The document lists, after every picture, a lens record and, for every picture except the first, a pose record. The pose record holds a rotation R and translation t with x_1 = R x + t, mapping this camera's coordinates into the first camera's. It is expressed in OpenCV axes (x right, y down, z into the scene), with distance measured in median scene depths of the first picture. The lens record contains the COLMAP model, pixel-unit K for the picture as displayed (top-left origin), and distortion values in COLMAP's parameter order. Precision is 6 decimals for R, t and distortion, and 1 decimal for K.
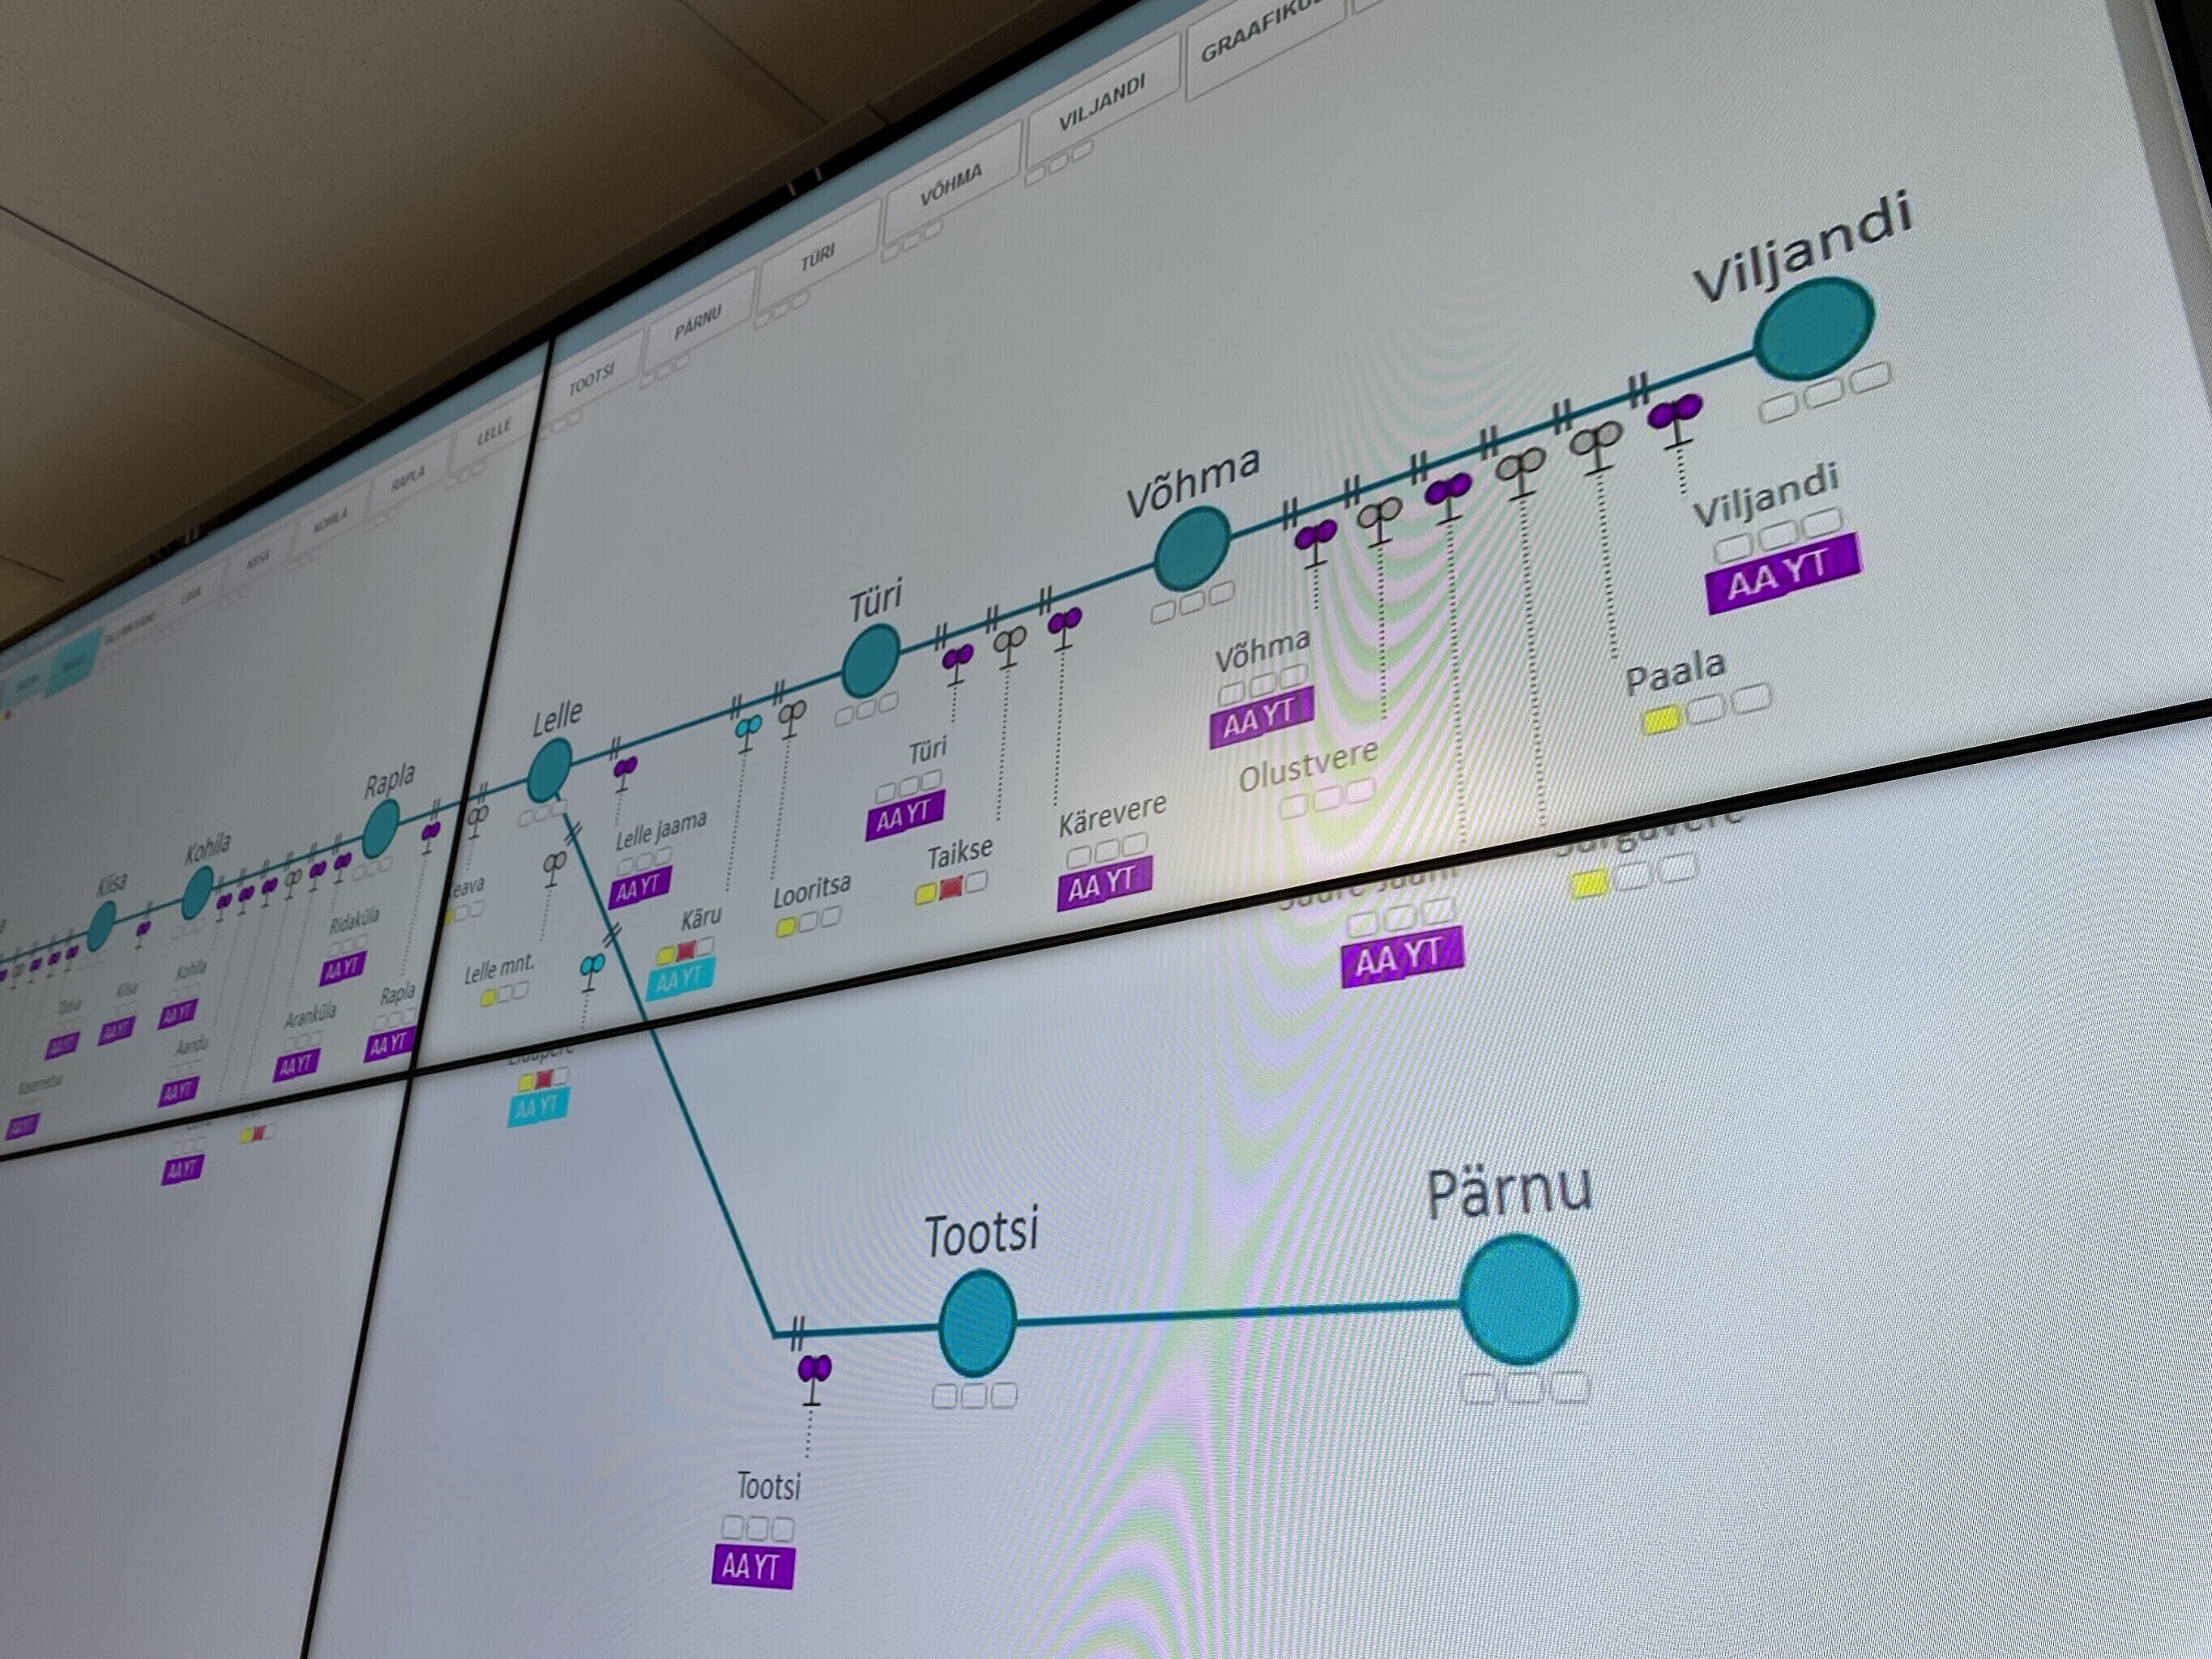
lens RADIAL K [[1743.8, 0, 1071.6], [0, 1743.8, 784.4], [0, 0, 1]] dist [0.097090, -0.253068]
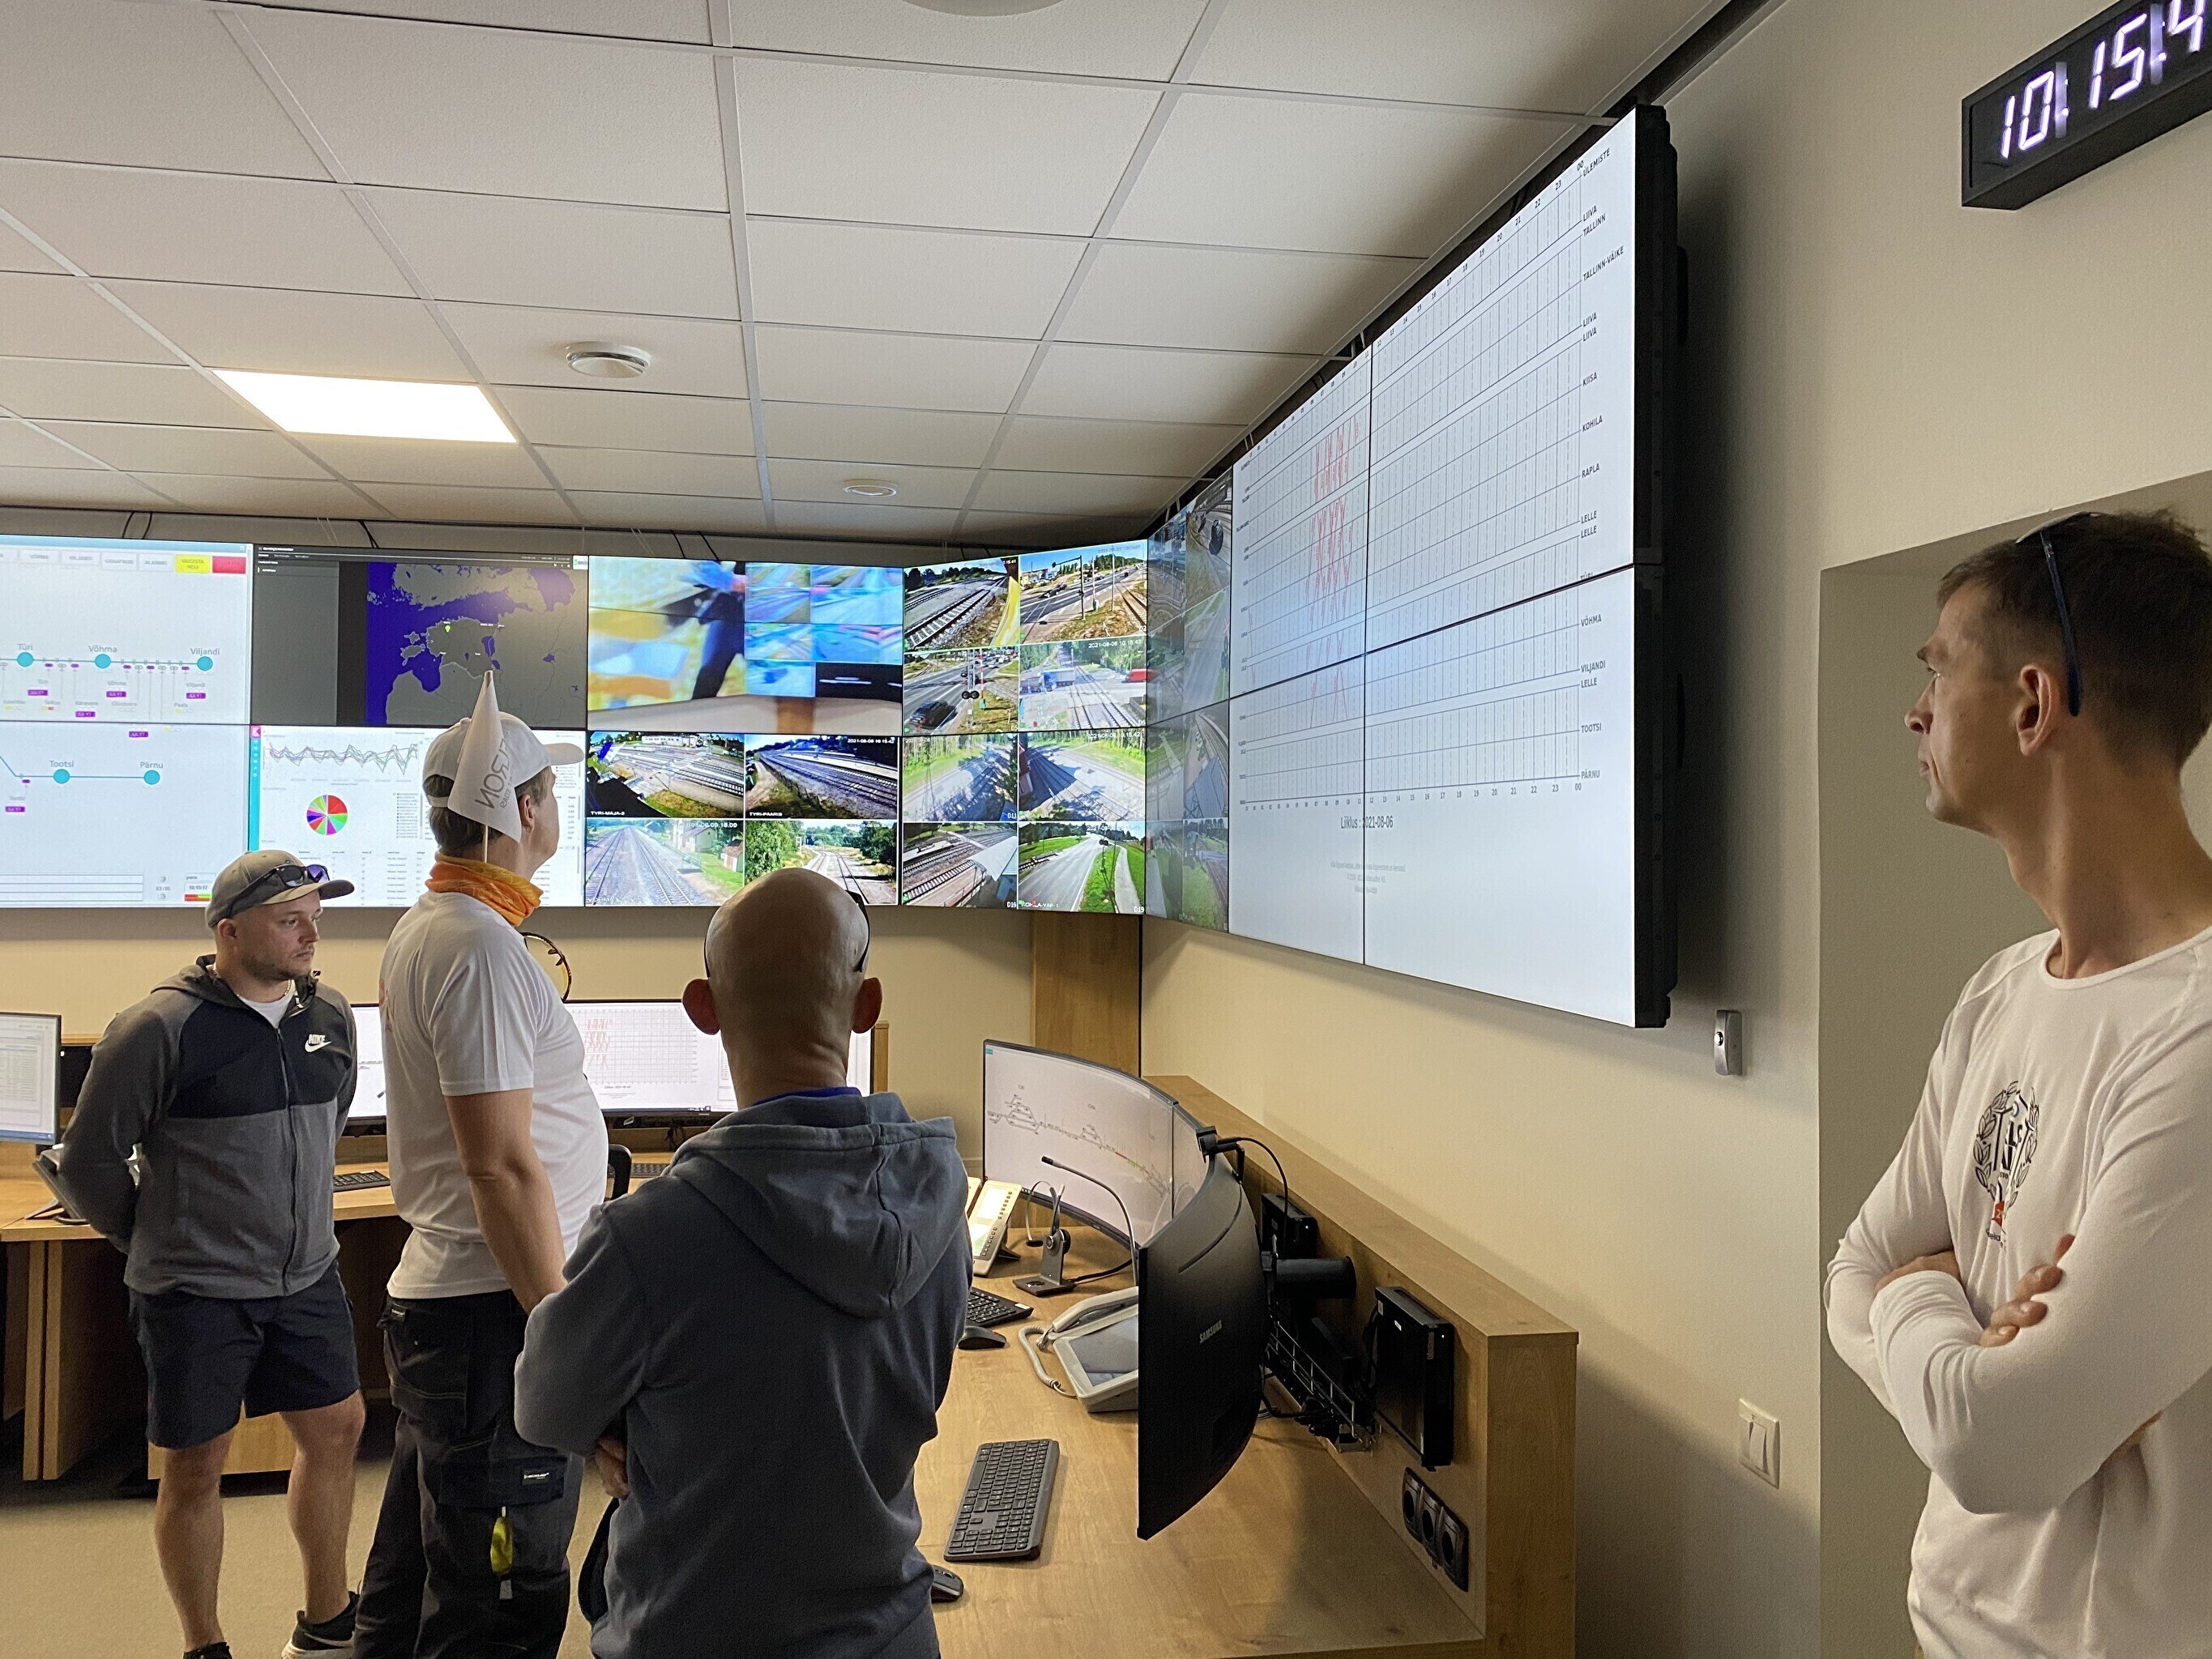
lens RADIAL K [[1678.8, 0, 1135.7], [0, 1678.8, 801.7], [0, 0, 1]] dist [0.068852, -0.111601]
pose [[0.657530, -0.015501, 0.753269, -2.260695], [-0.276596, 0.925012, 0.260476, -2.466401], [-0.700820, -0.379622, 0.603936, -5.934728]]
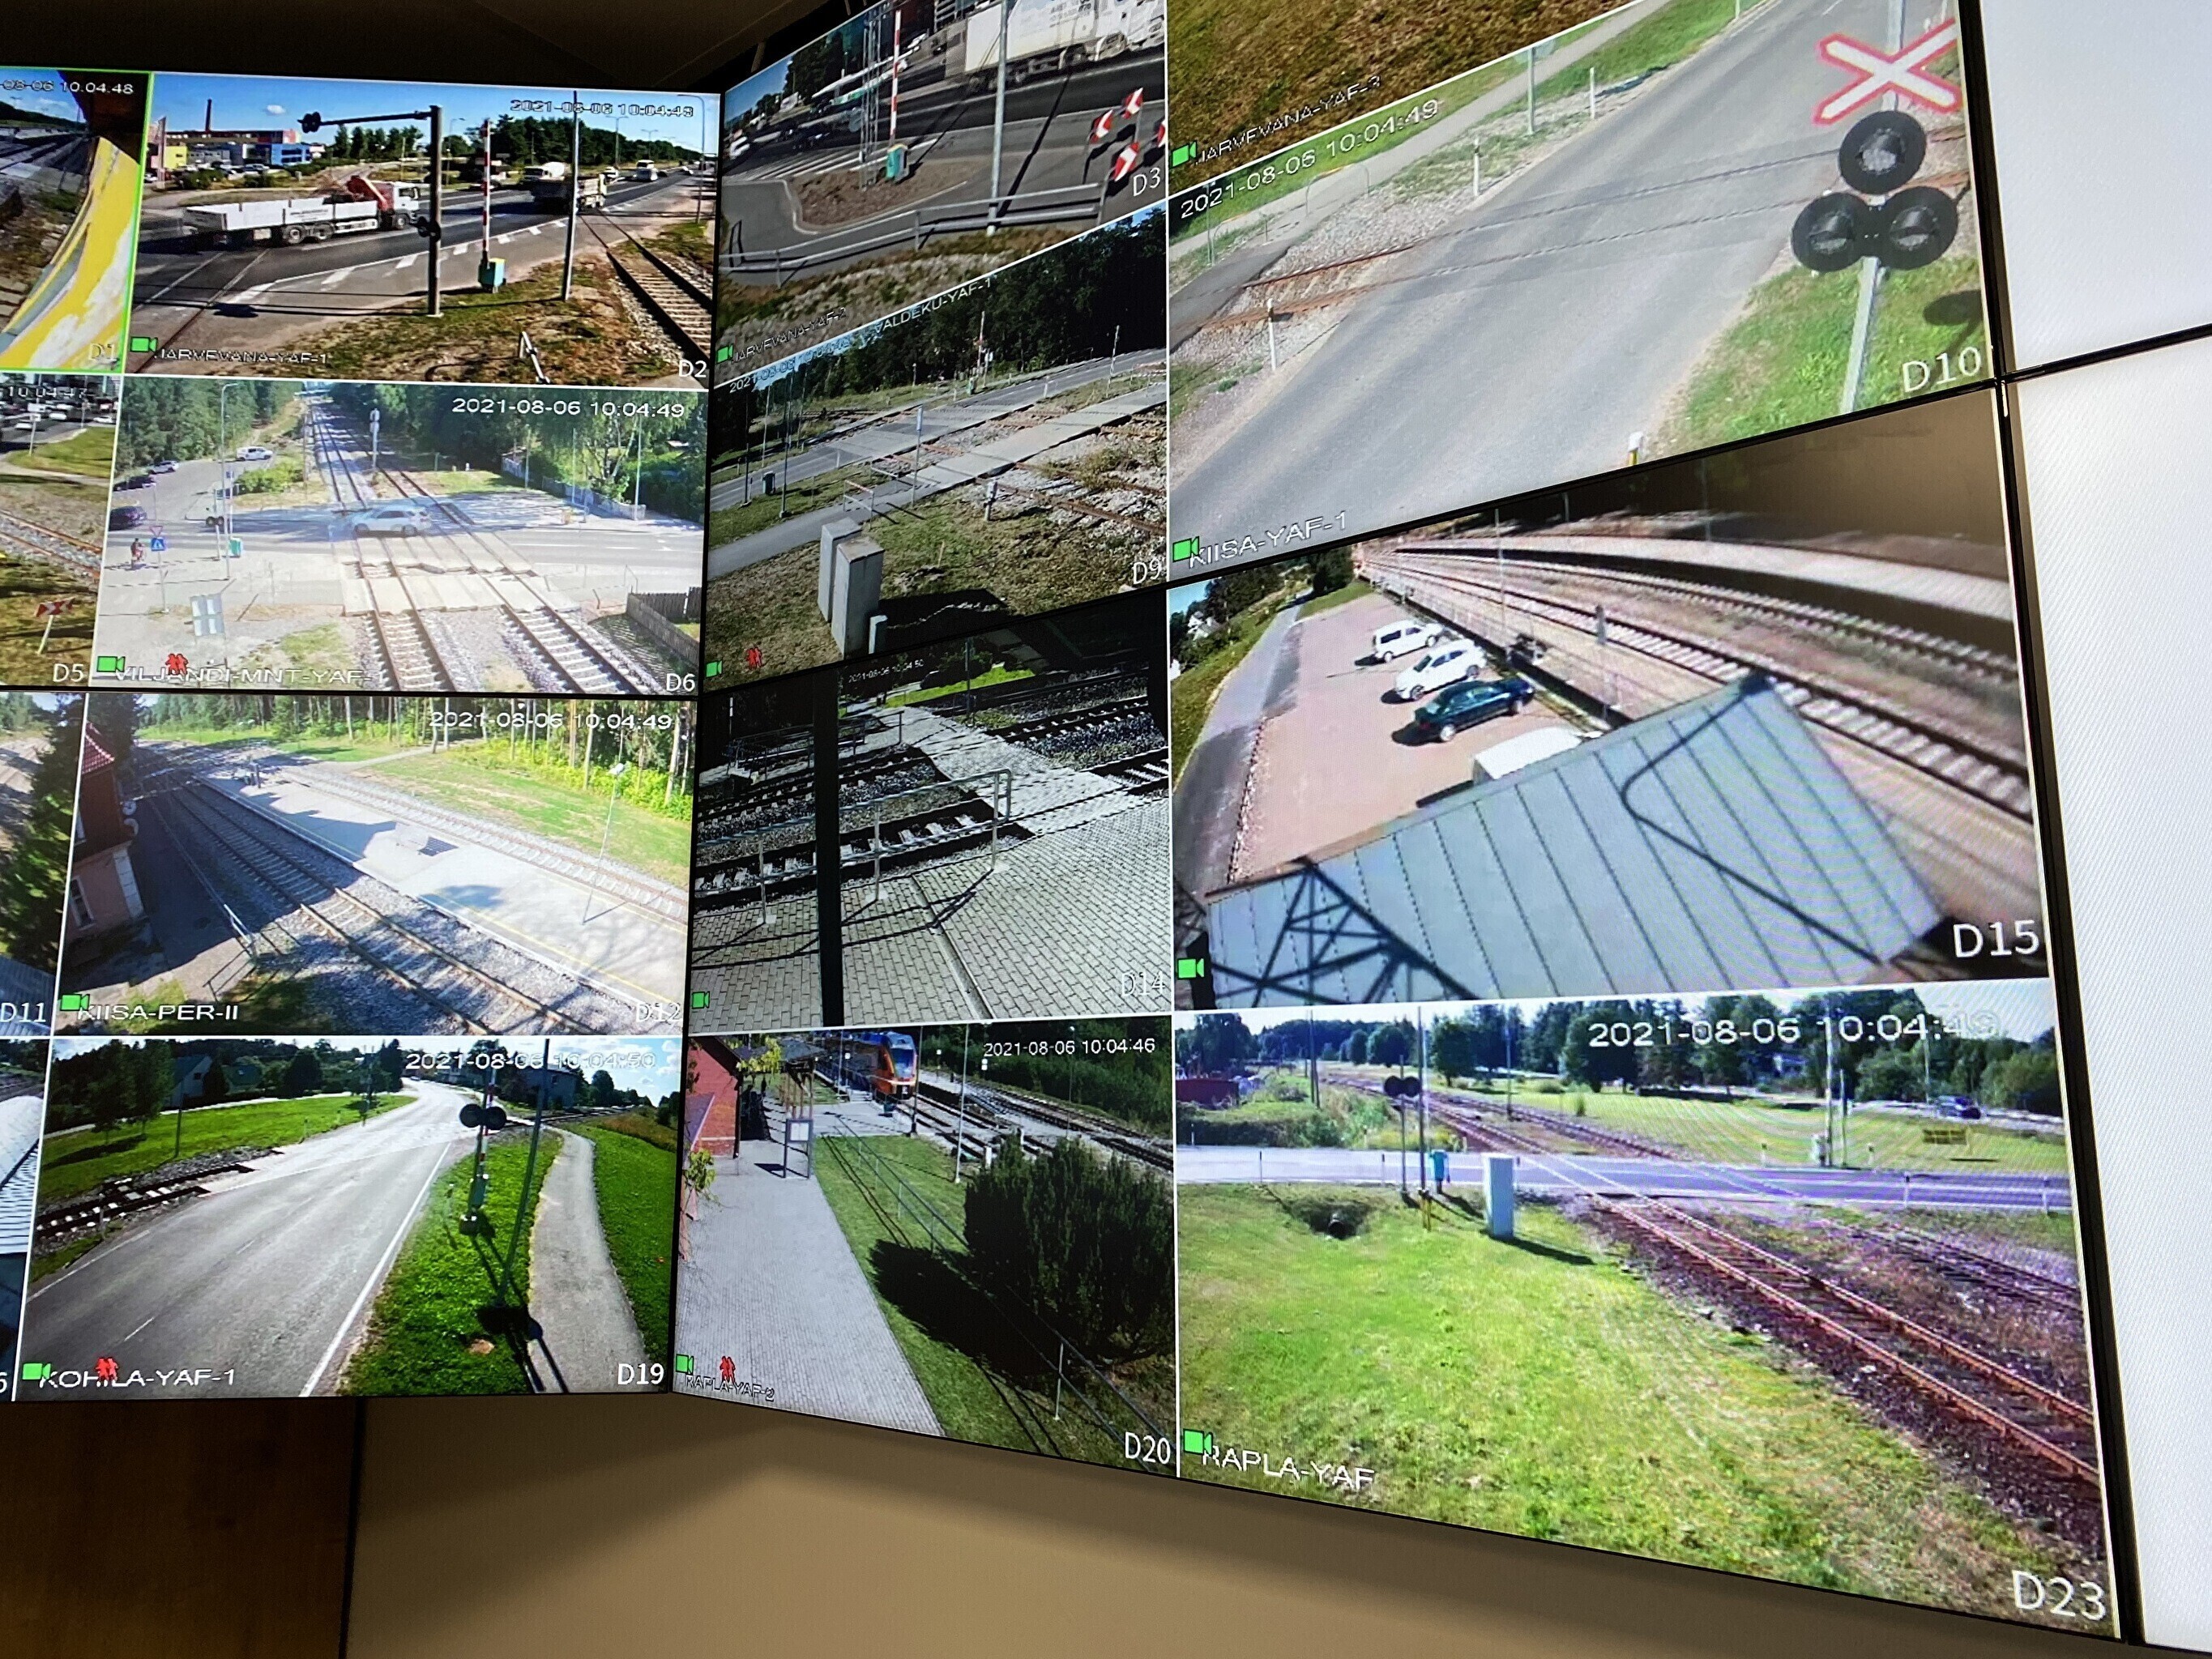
lens RADIAL K [[1703.0, 0, 1092.6], [0, 1703.0, 796.1], [0, 0, 1]] dist [0.036409, -0.040773]
pose [[0.036007, 0.140850, 0.989376, 0.807819], [-0.386107, 0.915103, -0.116224, -0.922982], [-0.921751, -0.377820, 0.087334, -2.571721]]
